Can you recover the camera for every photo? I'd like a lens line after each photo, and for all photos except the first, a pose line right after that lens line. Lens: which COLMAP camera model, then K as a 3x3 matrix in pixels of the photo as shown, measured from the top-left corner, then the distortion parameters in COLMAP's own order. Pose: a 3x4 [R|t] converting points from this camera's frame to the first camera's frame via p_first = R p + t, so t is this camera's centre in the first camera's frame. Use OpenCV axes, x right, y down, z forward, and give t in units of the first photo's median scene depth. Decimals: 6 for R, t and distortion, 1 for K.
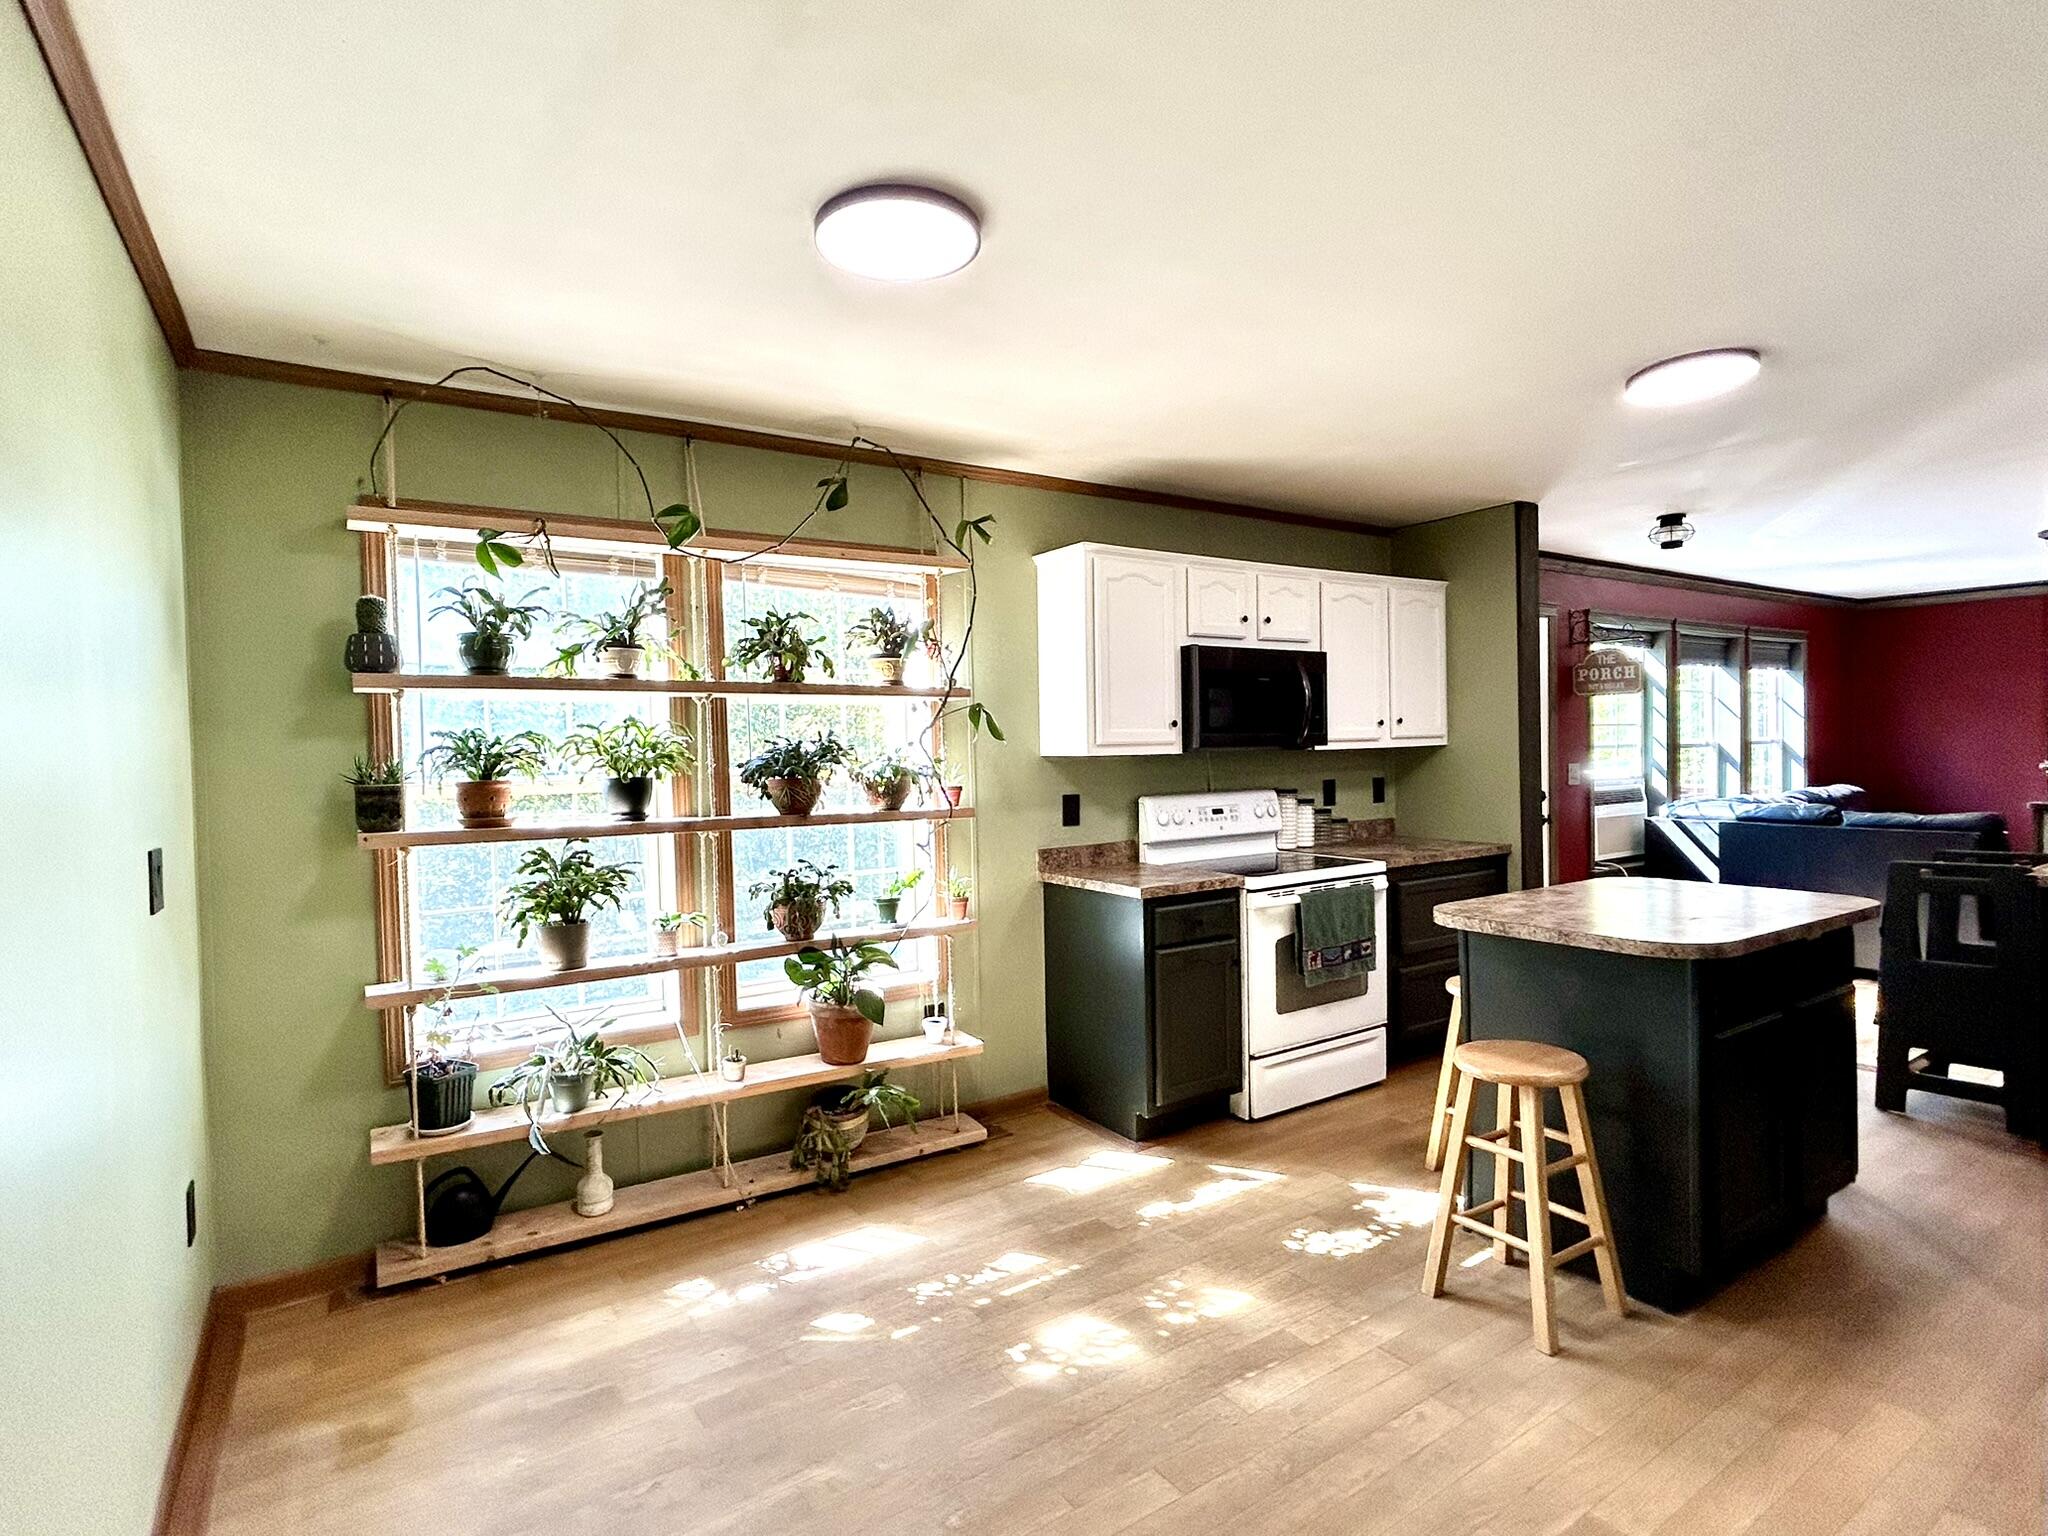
lens RADIAL K [[1042.4, 0, 1024.0], [0, 1042.4, 768.0], [0, 0, 1]] dist [0.002042, 0.000257]
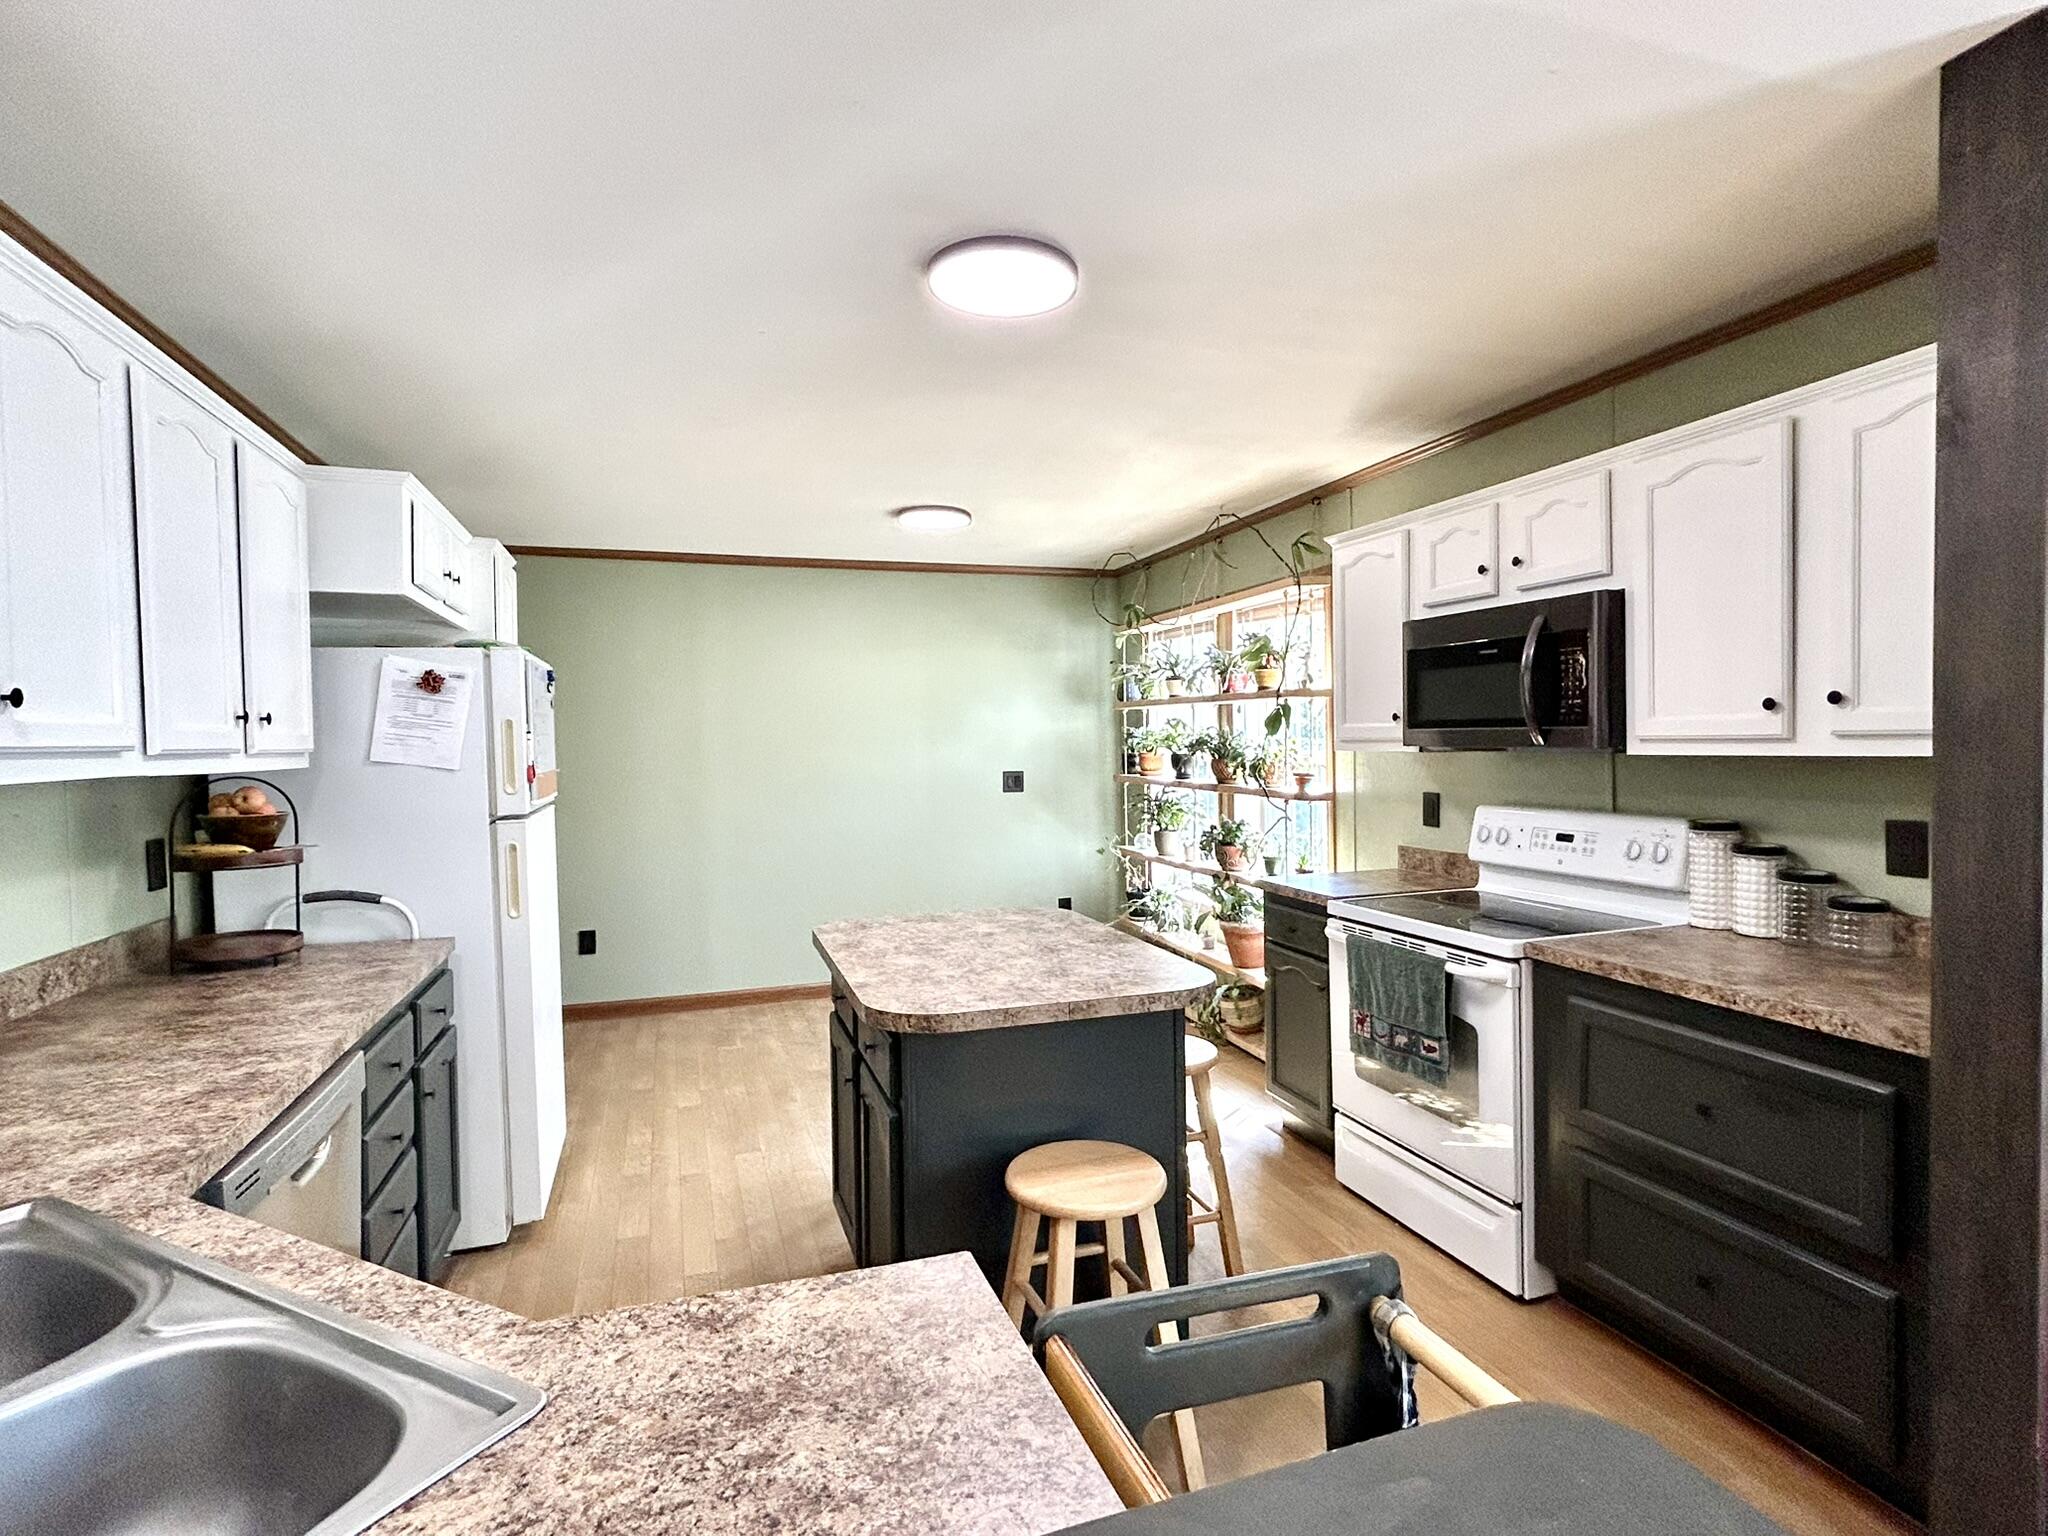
lens RADIAL K [[1042.4, 0, 1024.0], [0, 1042.4, 768.0], [0, 0, 1]] dist [0.002042, 0.000257]
pose [[-0.258550, 0.053229, -0.964530, 1.144439], [0.001624, 0.998503, 0.054668, -0.052249], [0.965997, 0.012568, -0.258249, 1.002165]]
